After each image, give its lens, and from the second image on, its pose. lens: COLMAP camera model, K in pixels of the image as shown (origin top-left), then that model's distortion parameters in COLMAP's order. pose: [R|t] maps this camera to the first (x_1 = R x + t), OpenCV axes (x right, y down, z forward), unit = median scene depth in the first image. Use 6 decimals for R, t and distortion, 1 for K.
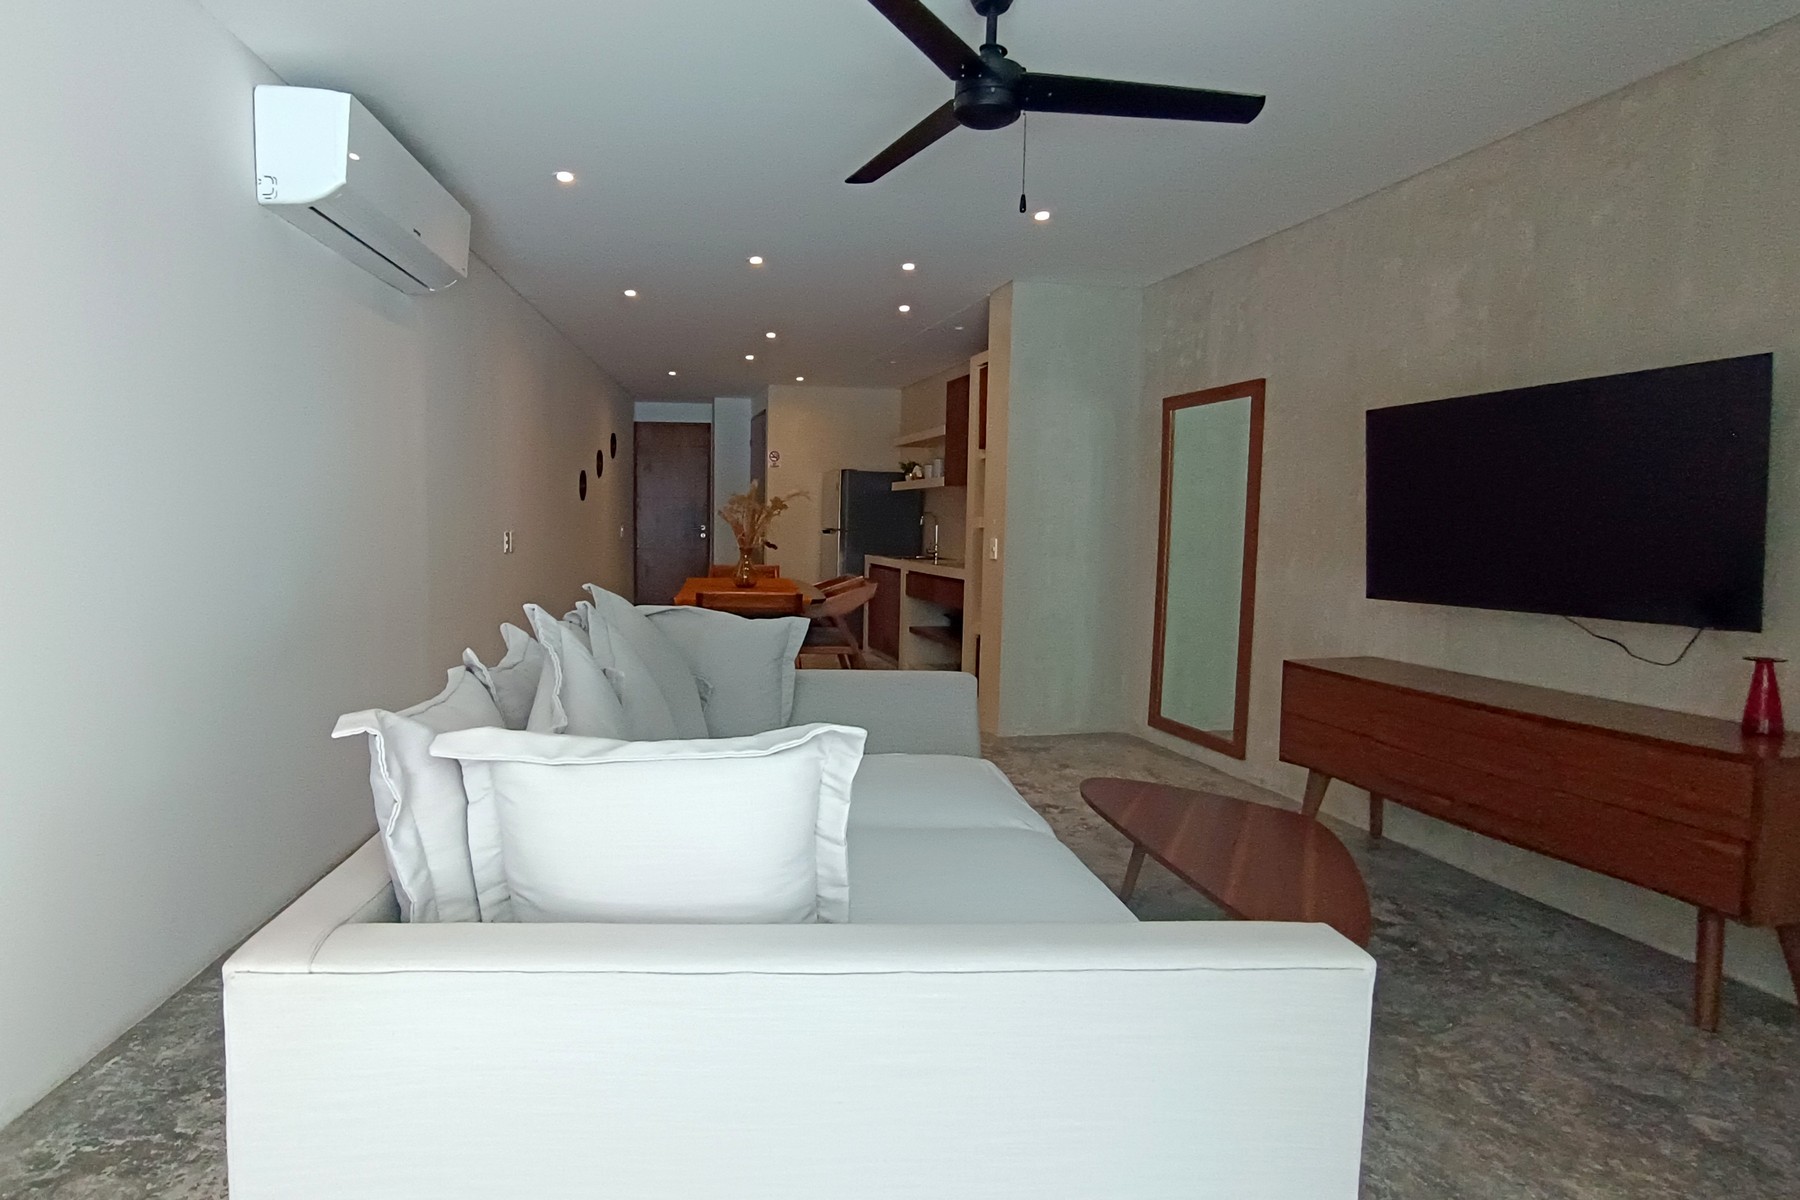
lens RADIAL K [[898.4, 0, 900.0], [0, 898.4, 600.0], [0, 0, 1]] dist [-0.000209, 0.000348]
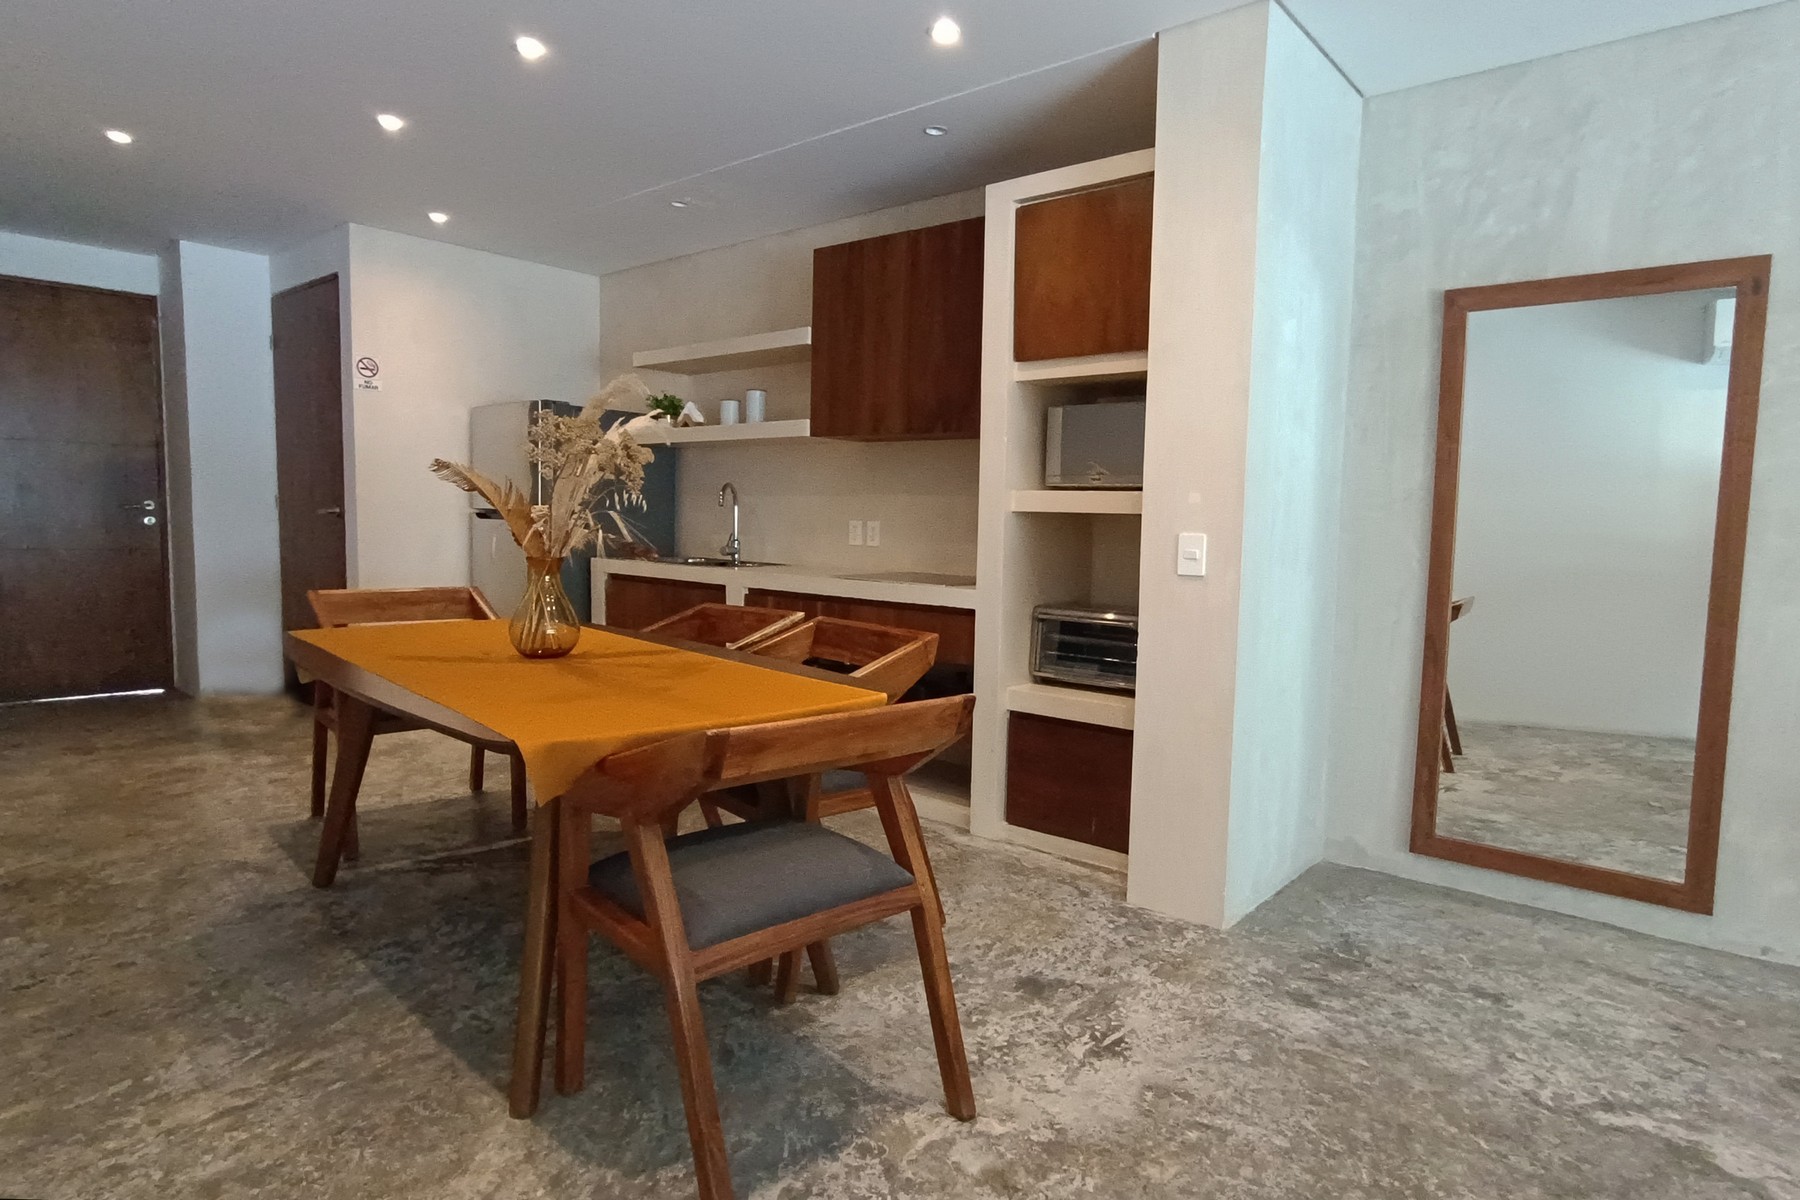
lens RADIAL K [[898.4, 0, 900.0], [0, 898.4, 600.0], [0, 0, 1]] dist [-0.000209, 0.000348]
pose [[0.822494, -0.047481, 0.566789, -0.247827], [0.037267, 0.998867, 0.029598, -0.042011], [-0.567552, -0.003222, 0.823331, 0.543980]]
